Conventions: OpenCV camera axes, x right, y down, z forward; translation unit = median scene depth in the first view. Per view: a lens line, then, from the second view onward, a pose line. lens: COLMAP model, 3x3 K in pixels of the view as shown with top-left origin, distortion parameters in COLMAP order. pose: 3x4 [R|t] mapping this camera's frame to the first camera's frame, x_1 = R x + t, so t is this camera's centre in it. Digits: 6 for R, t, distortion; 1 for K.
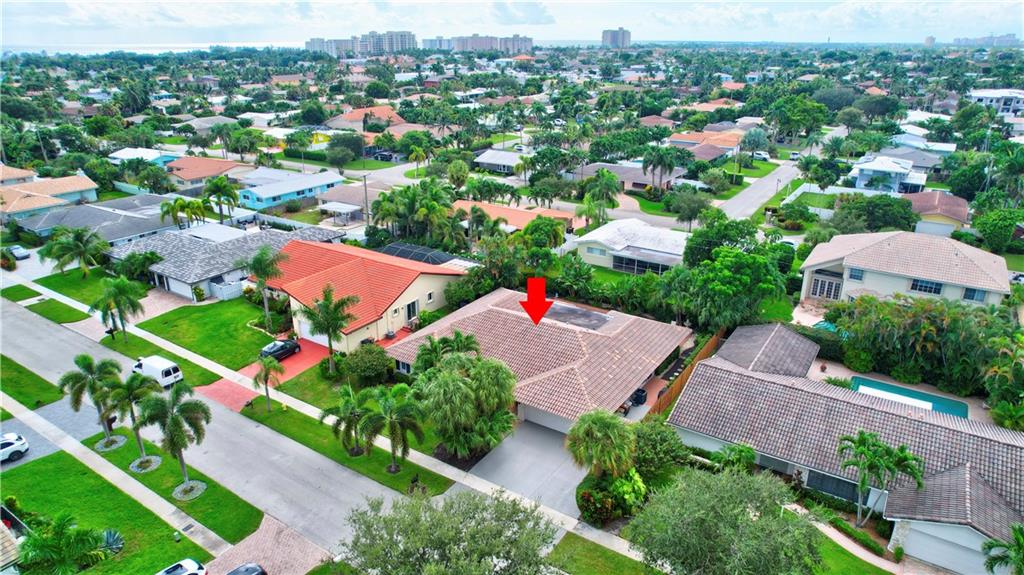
lens RADIAL K [[655.3, 0, 509.3], [0, 655.3, 291.7], [0, 0, 1]] dist [-0.072946, 0.065402]
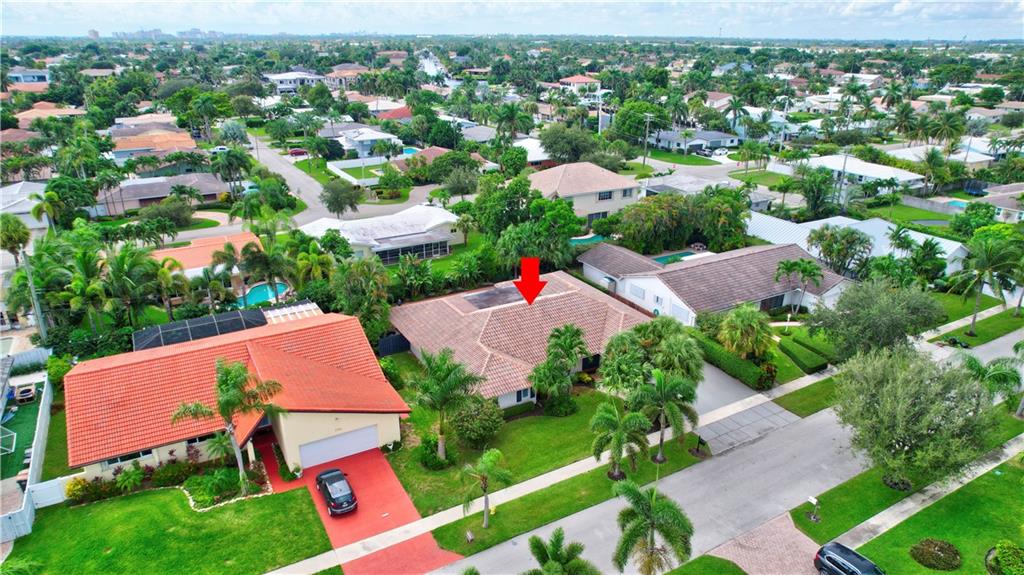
lens RADIAL K [[655.3, 0, 509.3], [0, 655.3, 291.7], [0, 0, 1]] dist [-0.072946, 0.065402]
pose [[0.446668, -0.328335, 0.832276, -0.579992], [0.321593, 0.926979, 0.193102, -0.126940], [-0.834905, 0.181402, 0.519642, 0.366371]]
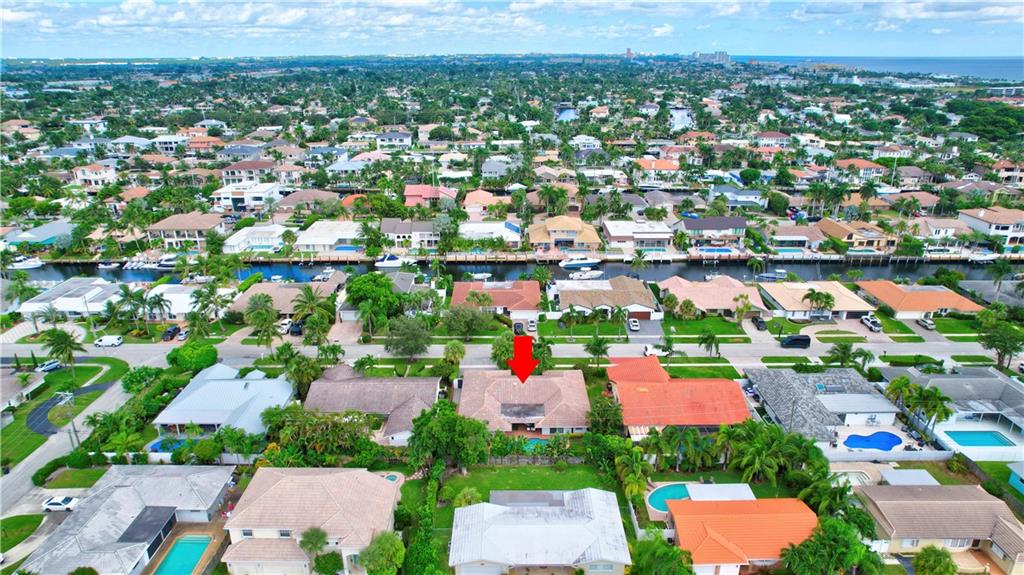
lens RADIAL K [[650.7, 0, 509.3], [0, 650.7, 296.0], [0, 0, 1]] dist [-0.066500, 0.059880]
pose [[-0.831858, 0.198880, -0.518131, 0.727964], [-0.200419, 0.762938, 0.614620, -0.939964], [0.517537, 0.615120, -0.594796, 1.408320]]
